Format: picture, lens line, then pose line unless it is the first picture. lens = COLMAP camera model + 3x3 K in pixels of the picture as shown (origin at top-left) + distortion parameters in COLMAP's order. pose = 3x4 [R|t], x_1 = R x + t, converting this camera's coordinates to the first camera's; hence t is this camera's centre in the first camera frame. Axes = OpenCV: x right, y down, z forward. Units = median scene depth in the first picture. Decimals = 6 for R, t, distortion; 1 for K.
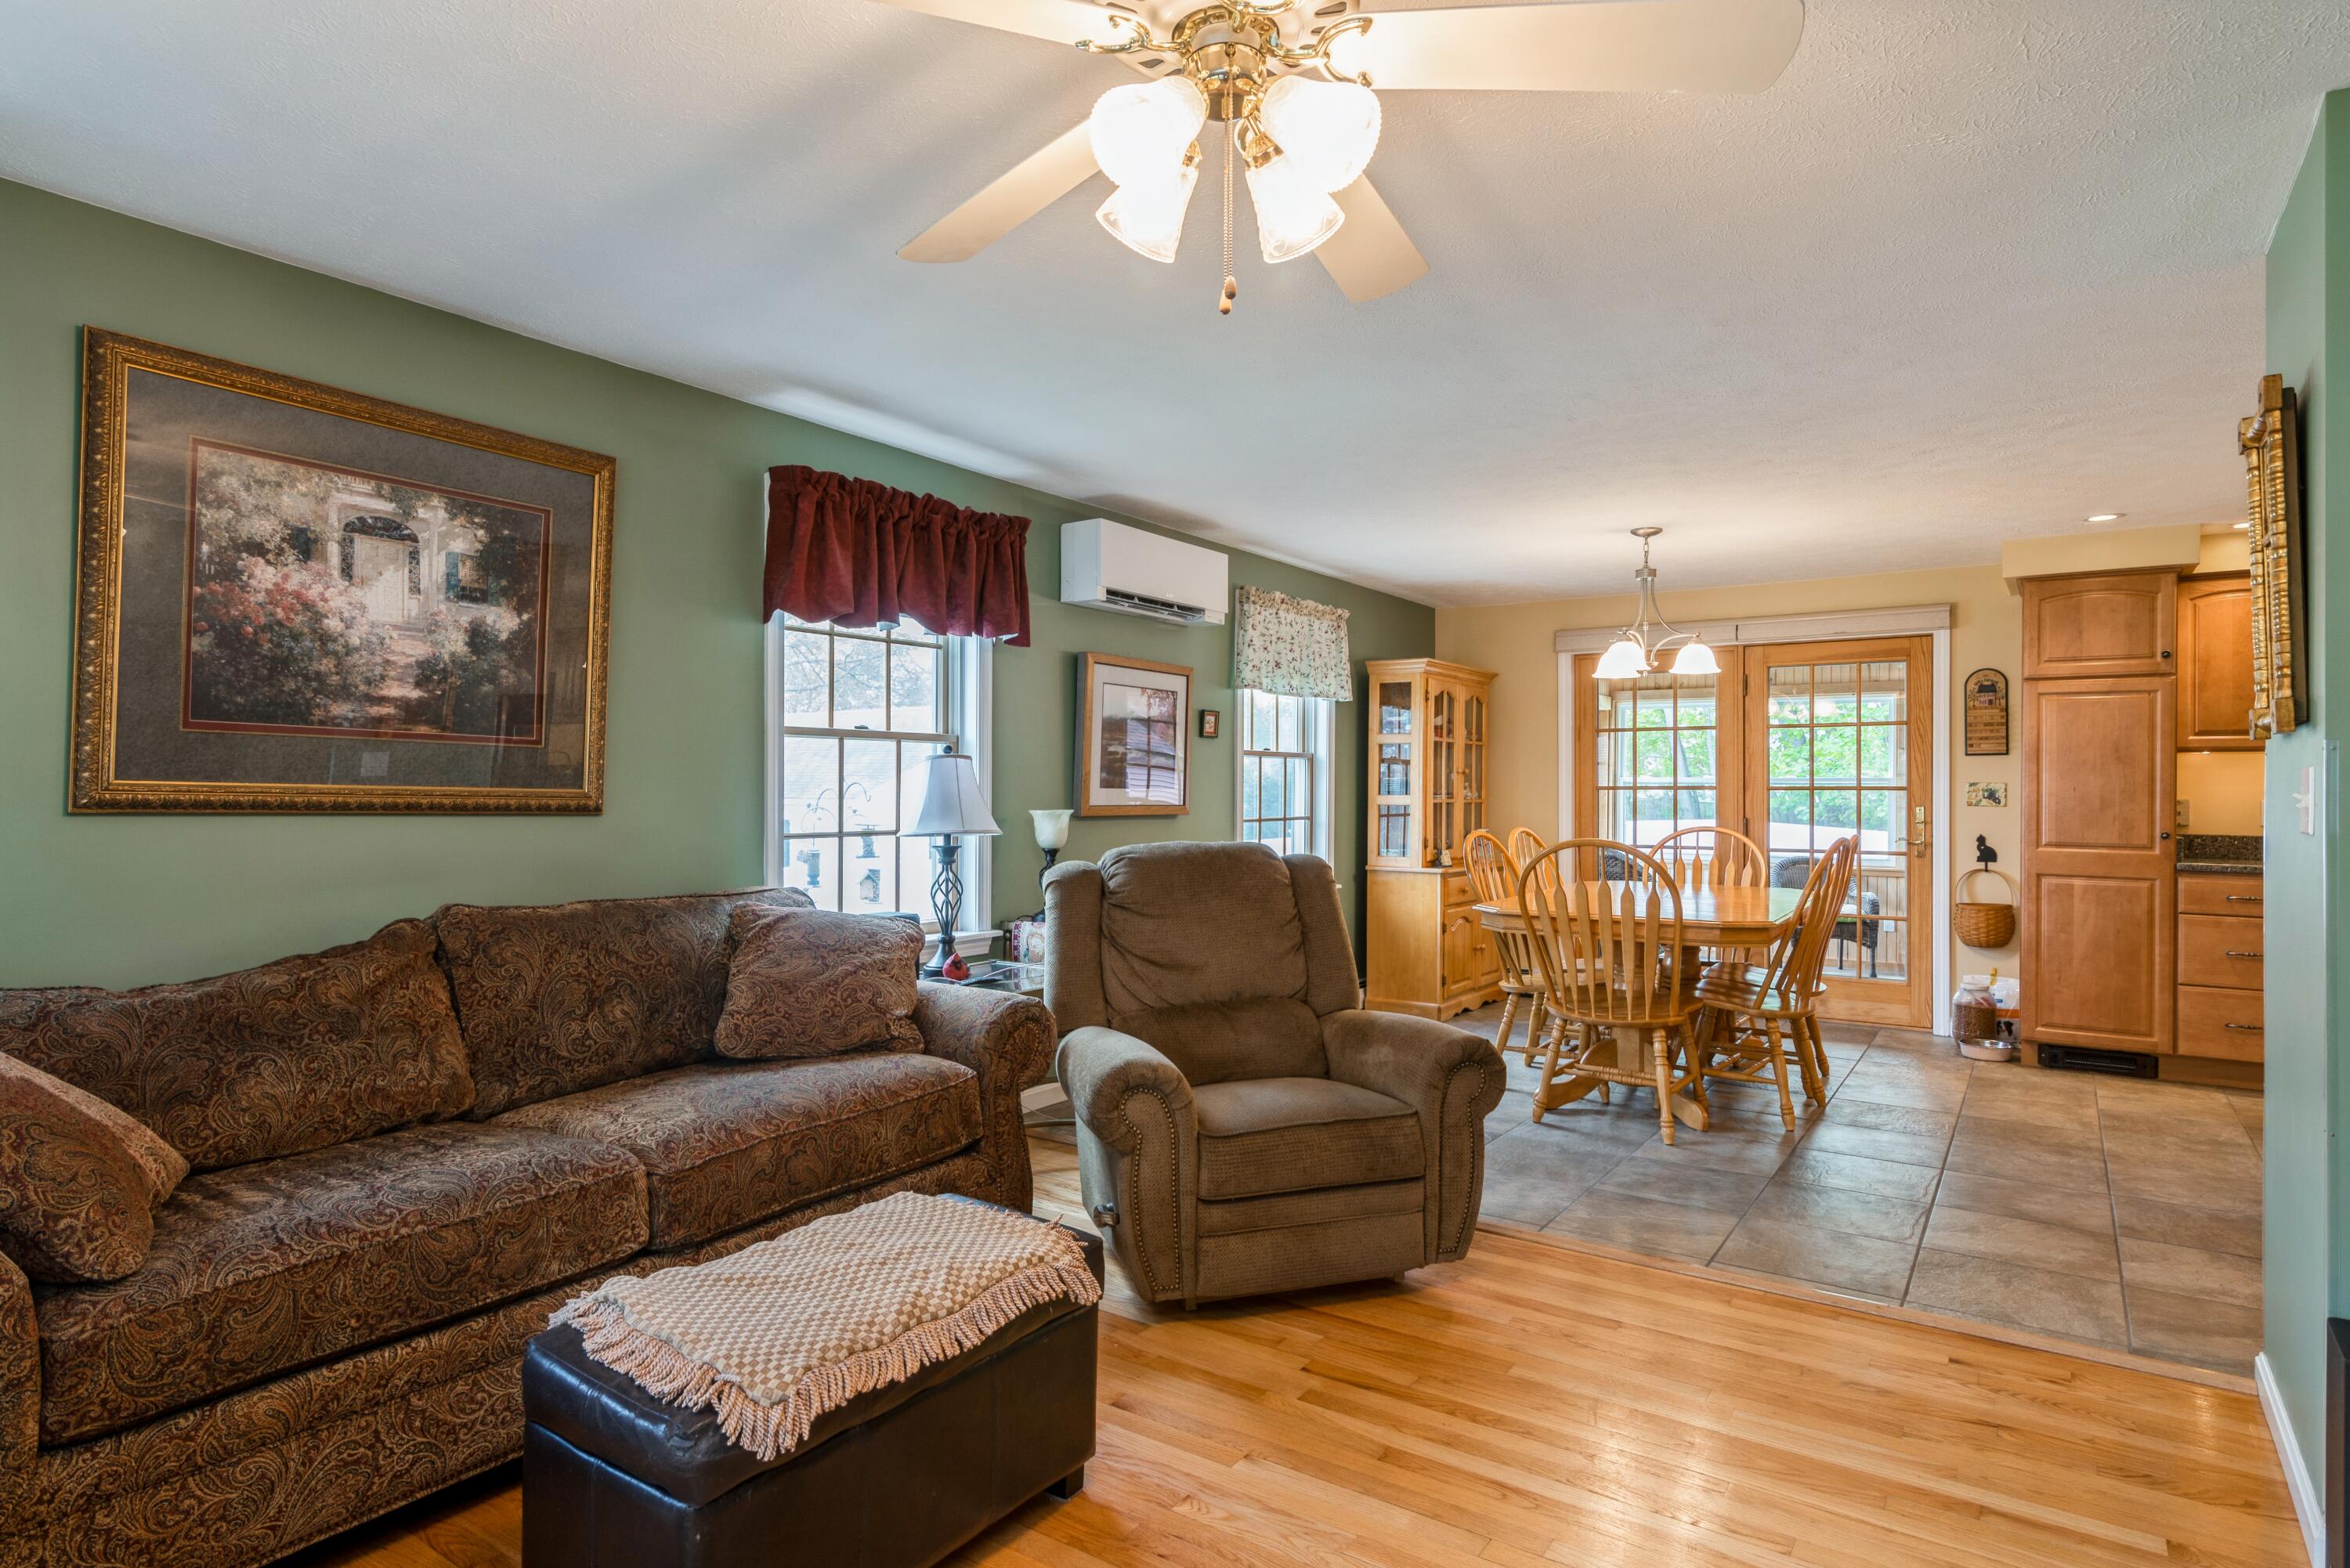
lens RADIAL K [[1279.0, 0, 1160.3], [0, 1279.0, 773.8], [0, 0, 1]] dist [0.005204, 0.000885]
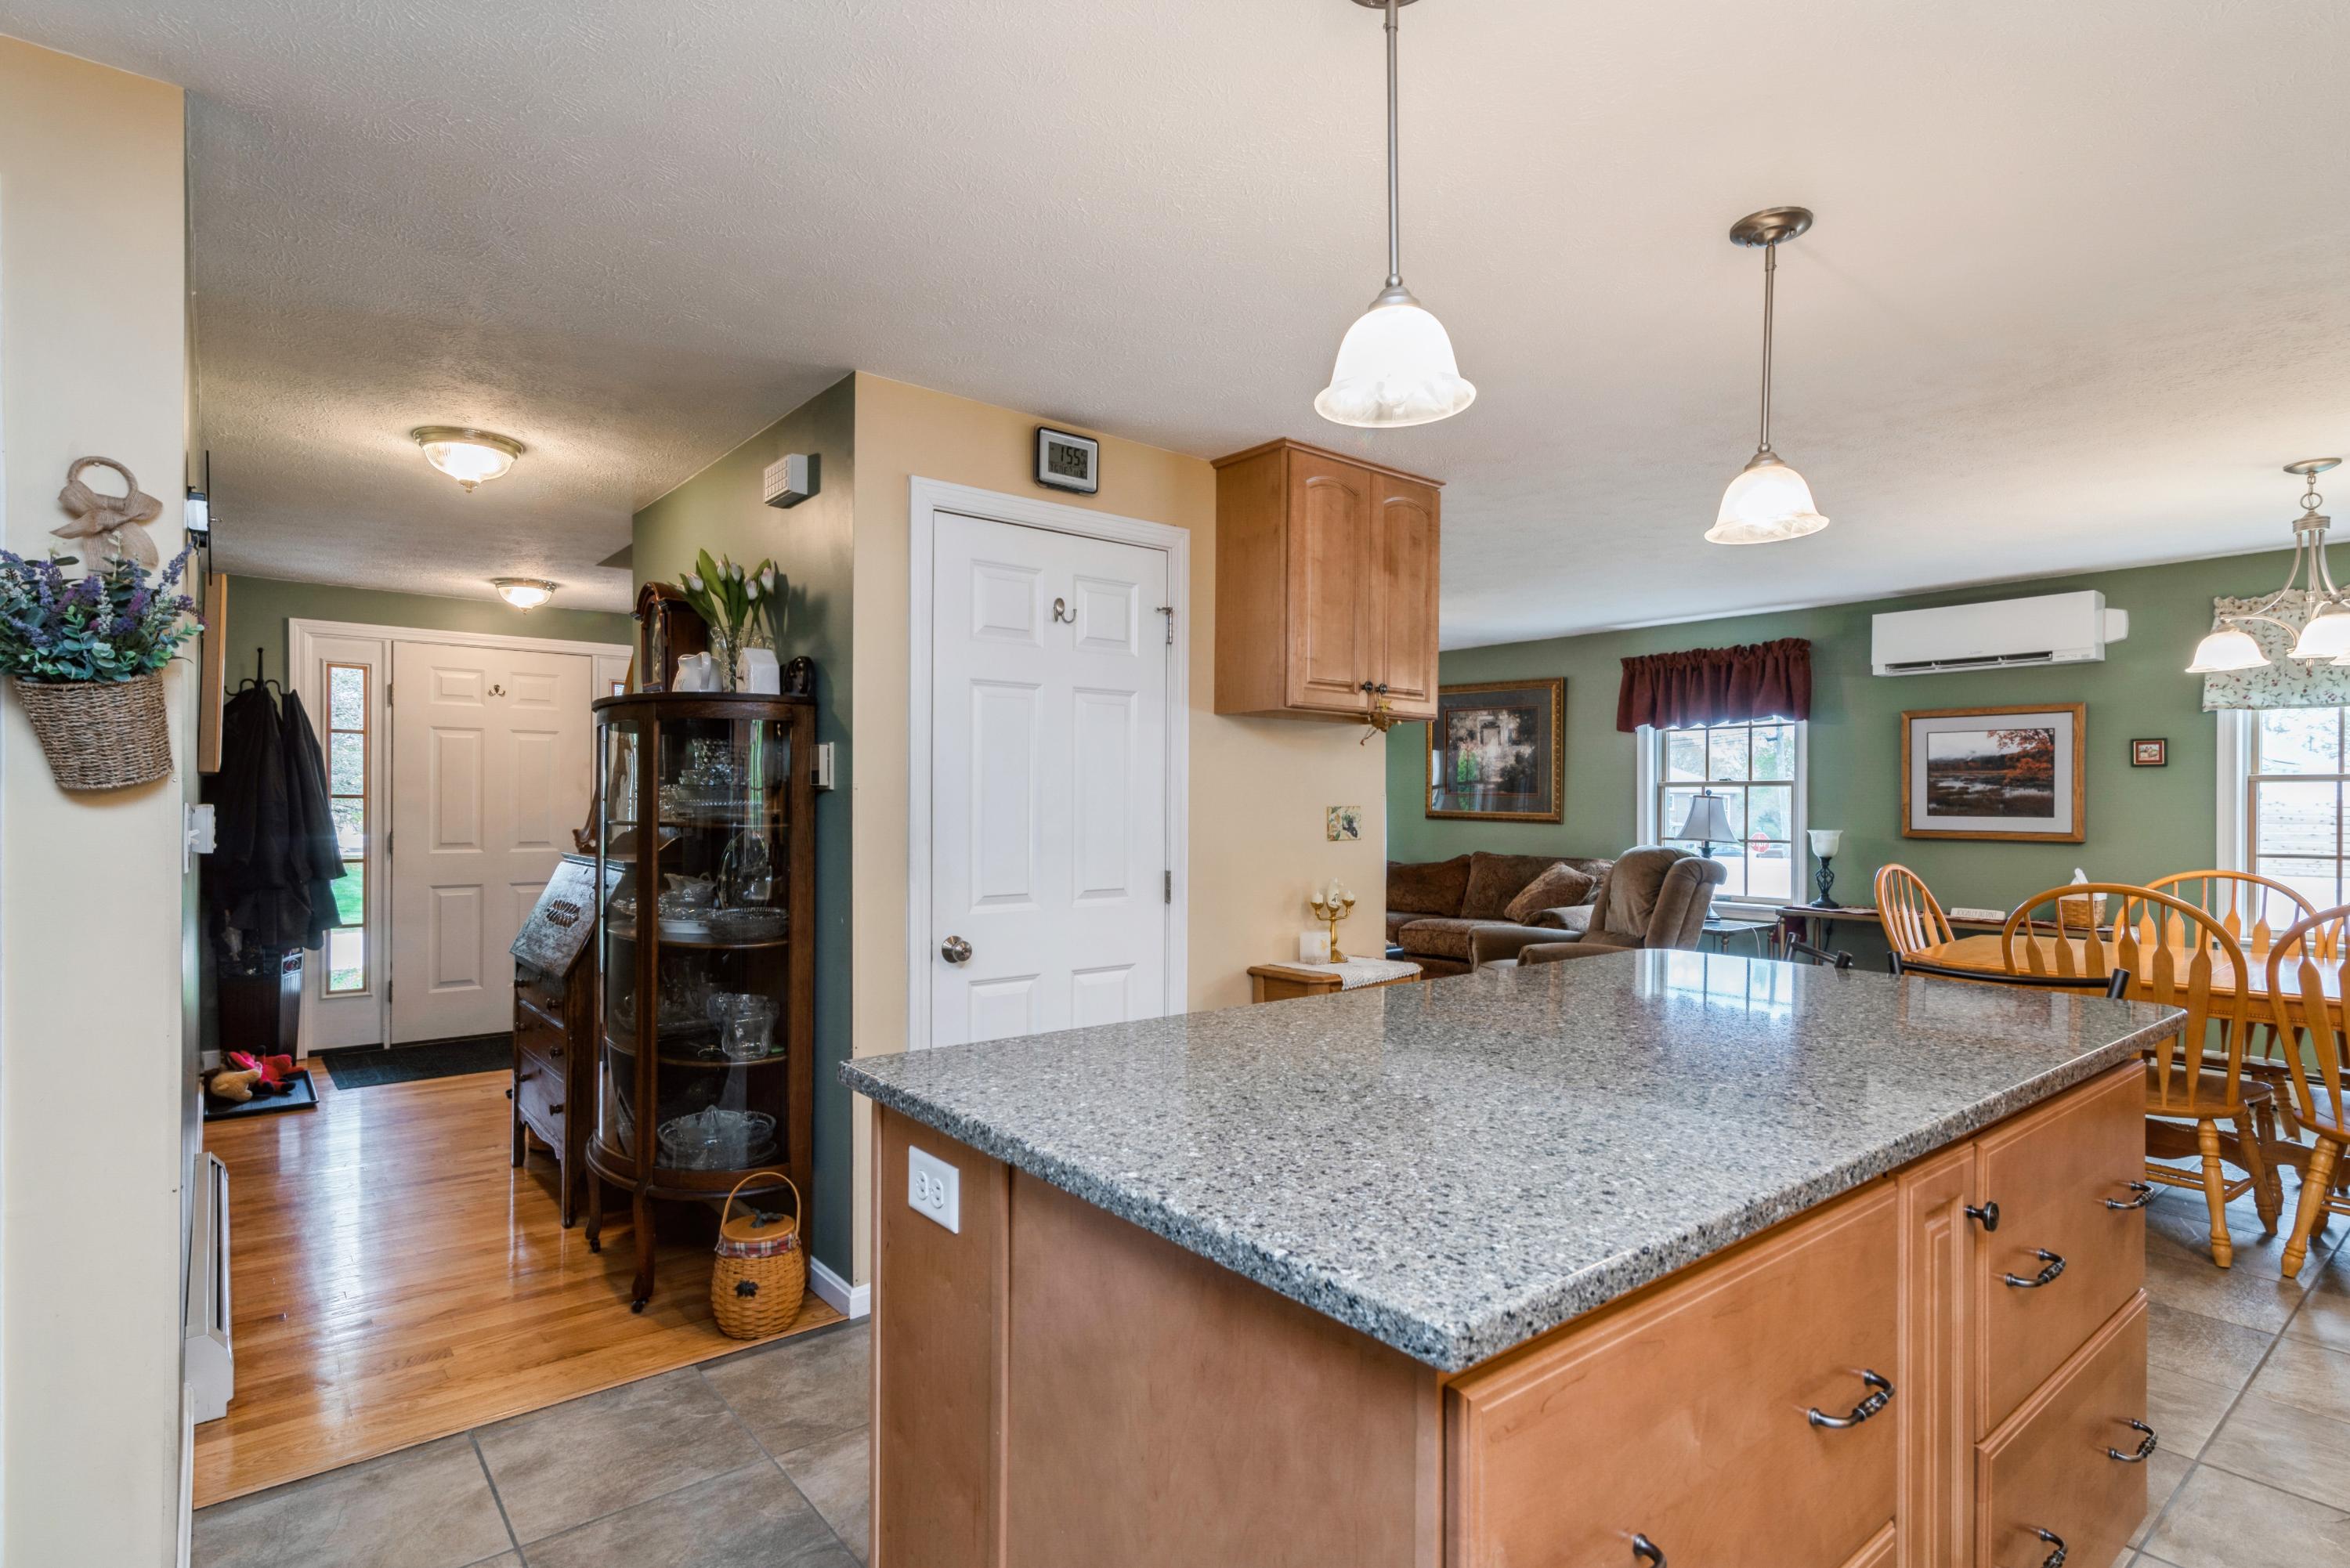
lens RADIAL K [[1174.8, 0, 1186.7], [0, 1174.8, 809.0], [0, 0, 1]] dist [0.003868, 0.000074]
pose [[-0.263079, 0.000281, -0.964774, 1.171766], [0.006731, 0.999976, -0.001545, 0.001008], [0.964751, -0.006900, -0.263075, 0.550185]]
